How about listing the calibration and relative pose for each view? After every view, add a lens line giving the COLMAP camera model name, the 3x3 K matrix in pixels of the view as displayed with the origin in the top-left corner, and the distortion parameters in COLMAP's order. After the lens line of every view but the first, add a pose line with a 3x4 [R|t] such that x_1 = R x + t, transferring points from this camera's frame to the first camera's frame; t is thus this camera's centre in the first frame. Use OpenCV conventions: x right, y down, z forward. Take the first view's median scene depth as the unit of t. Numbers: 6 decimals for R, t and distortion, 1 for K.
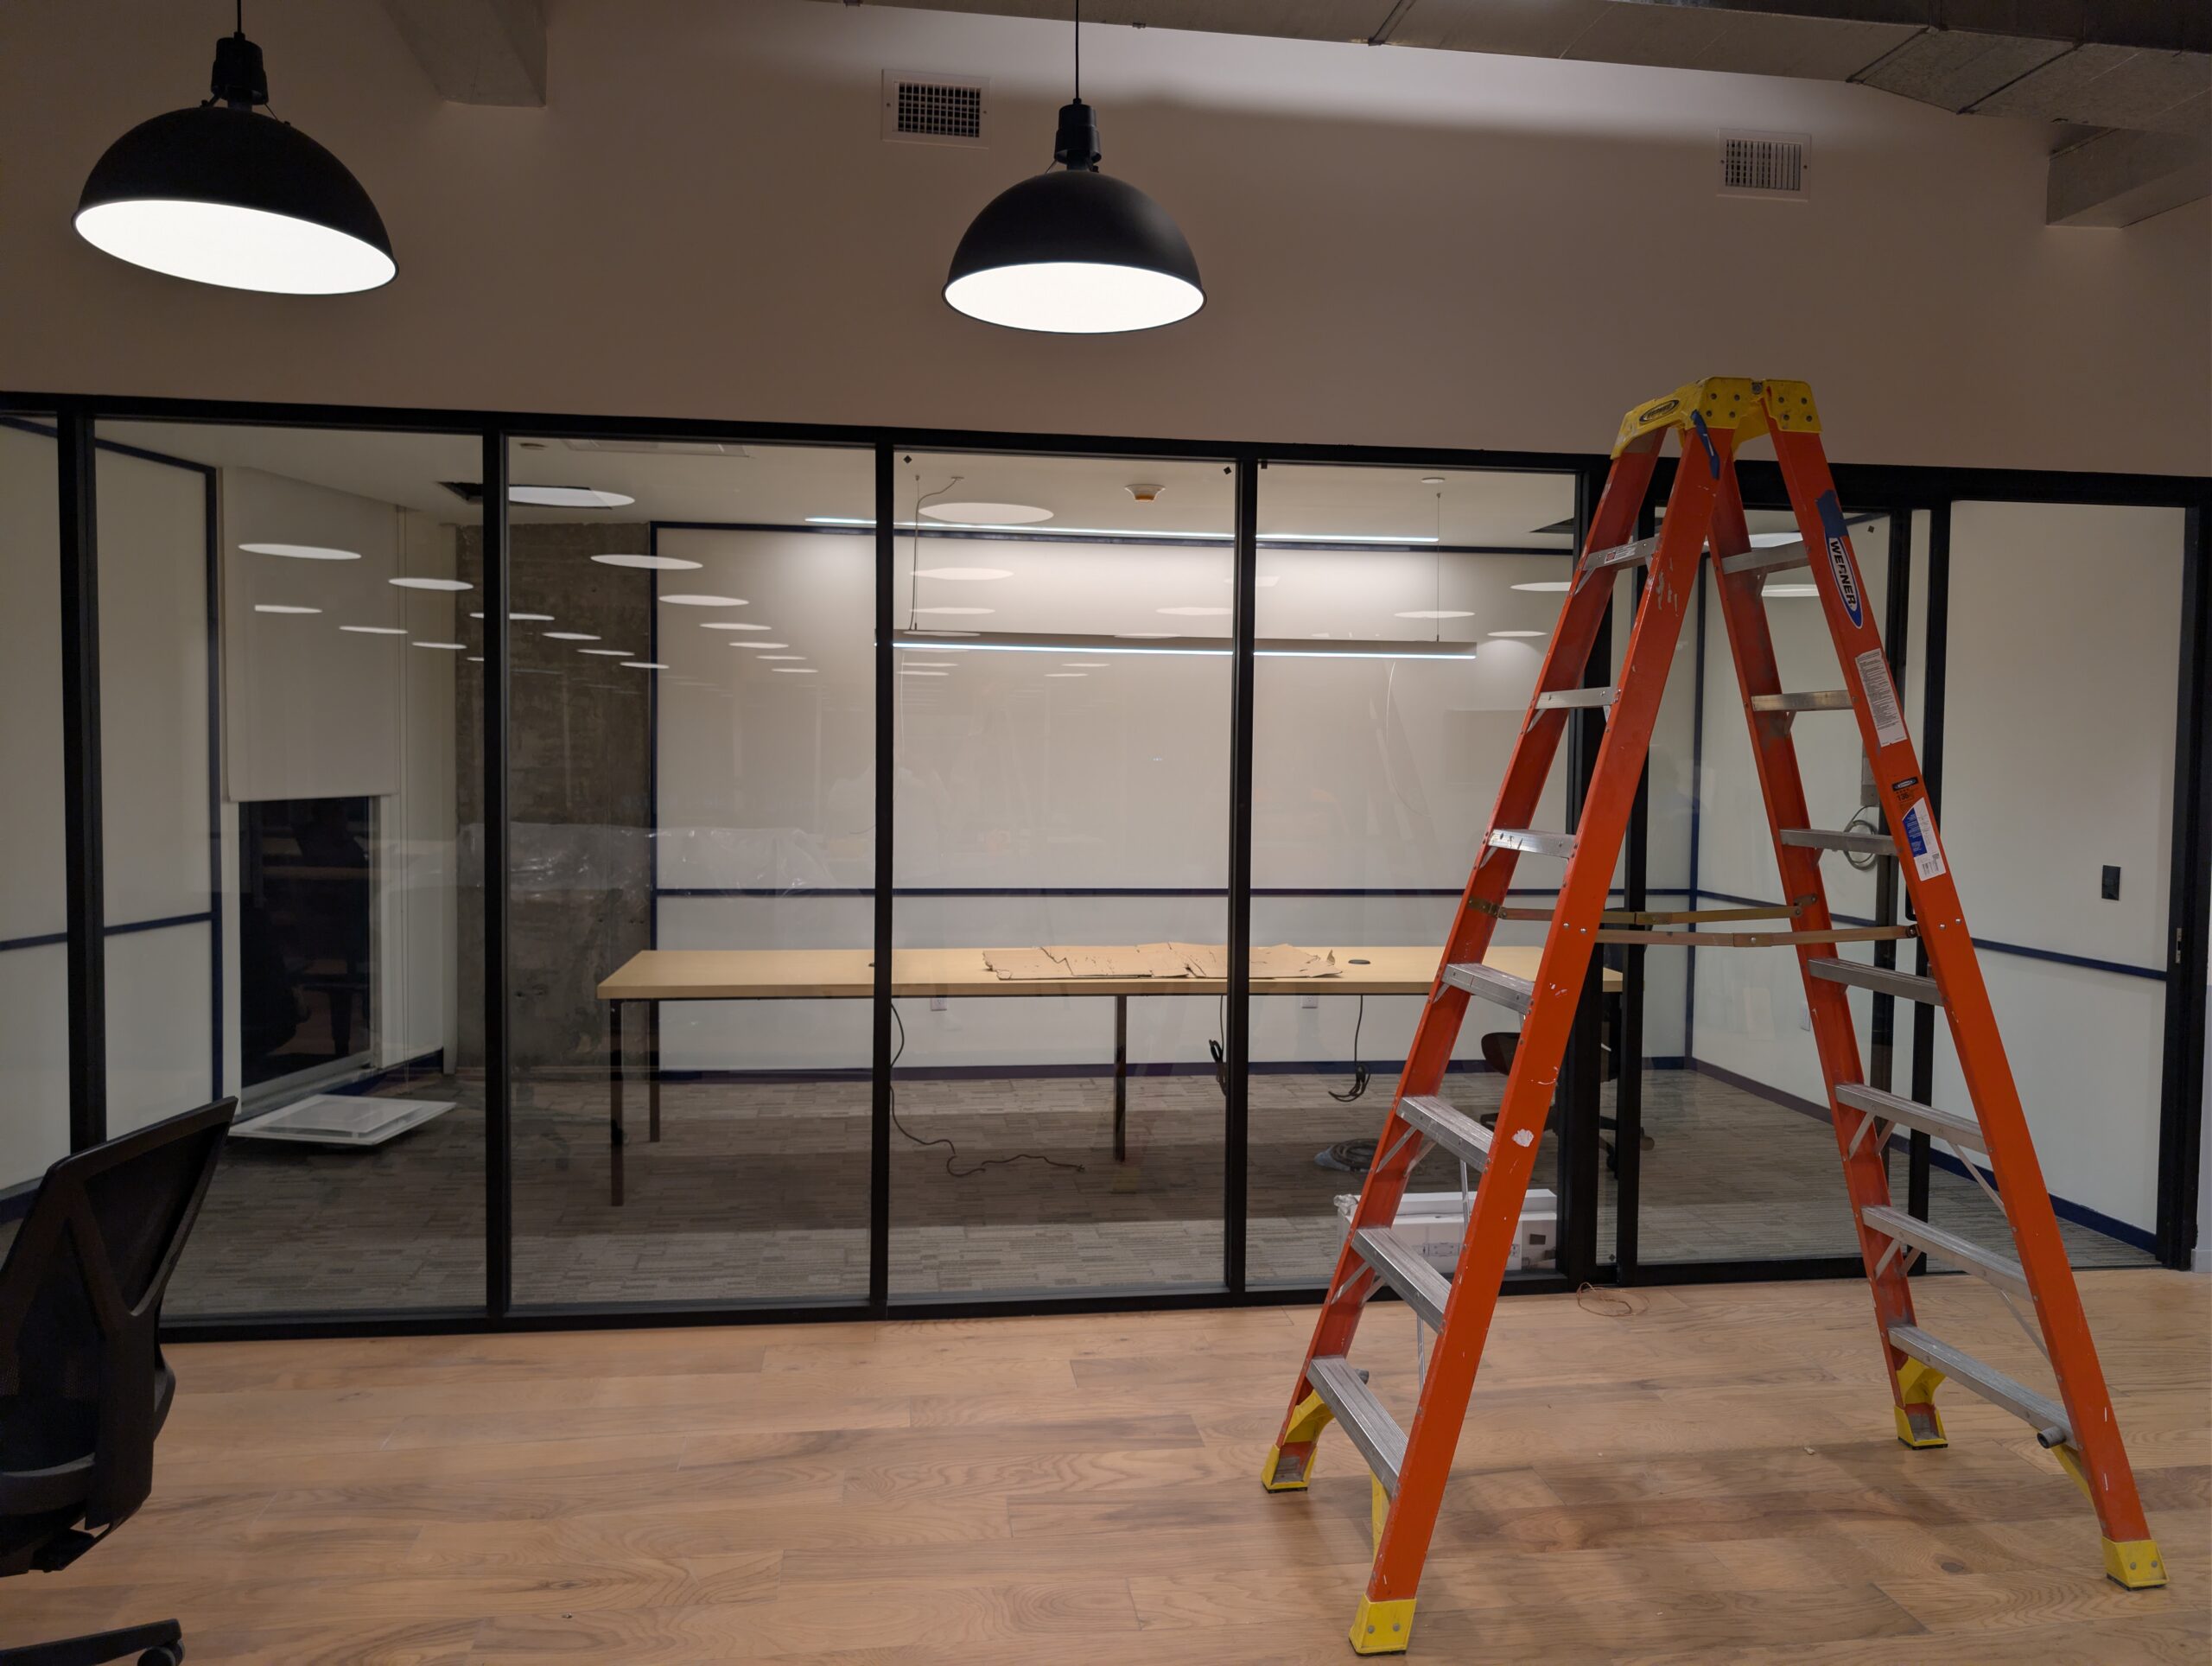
lens RADIAL K [[1560.5, 0, 1105.8], [0, 1560.5, 830.4], [0, 0, 1]] dist [0.011299, 0.000819]
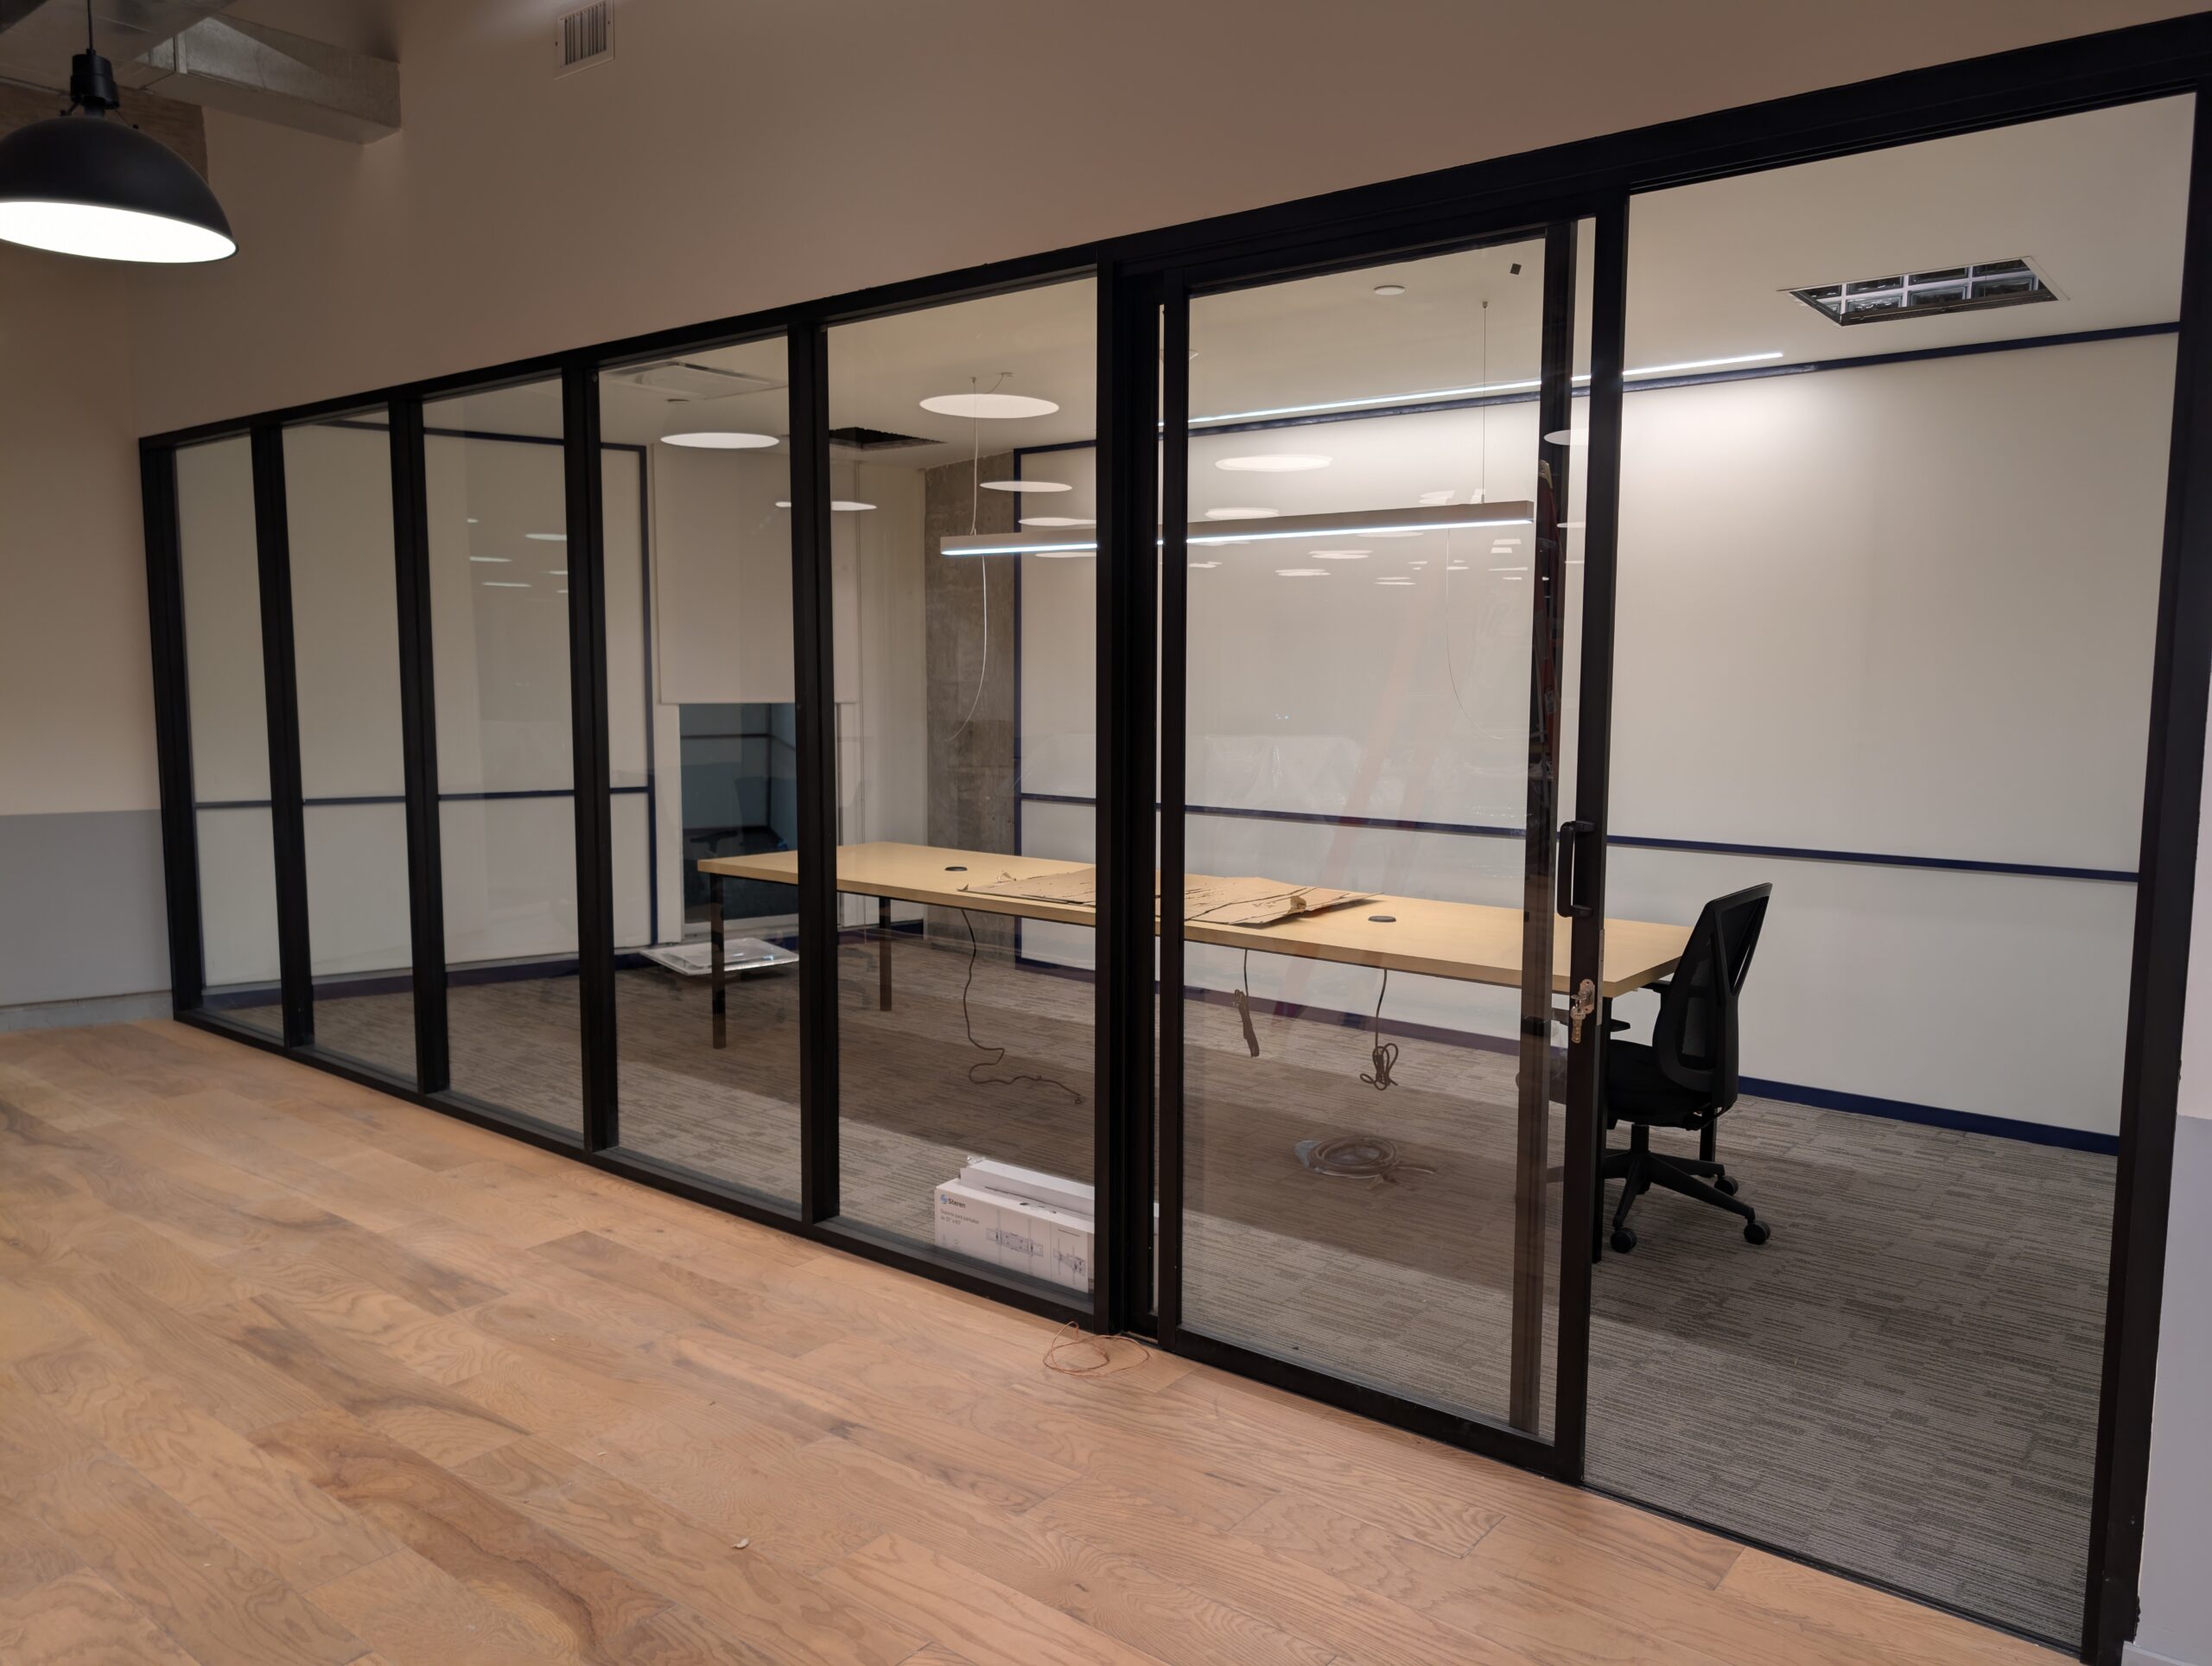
lens RADIAL K [[1560.5, 0, 1109.9], [0, 1560.5, 835.3], [0, 0, 1]] dist [0.011299, 0.000819]
pose [[0.703088, 0.068905, -0.707757, 0.829243], [-0.036039, 0.997468, 0.061309, -0.002446], [0.710189, -0.017599, 0.703791, 0.451110]]
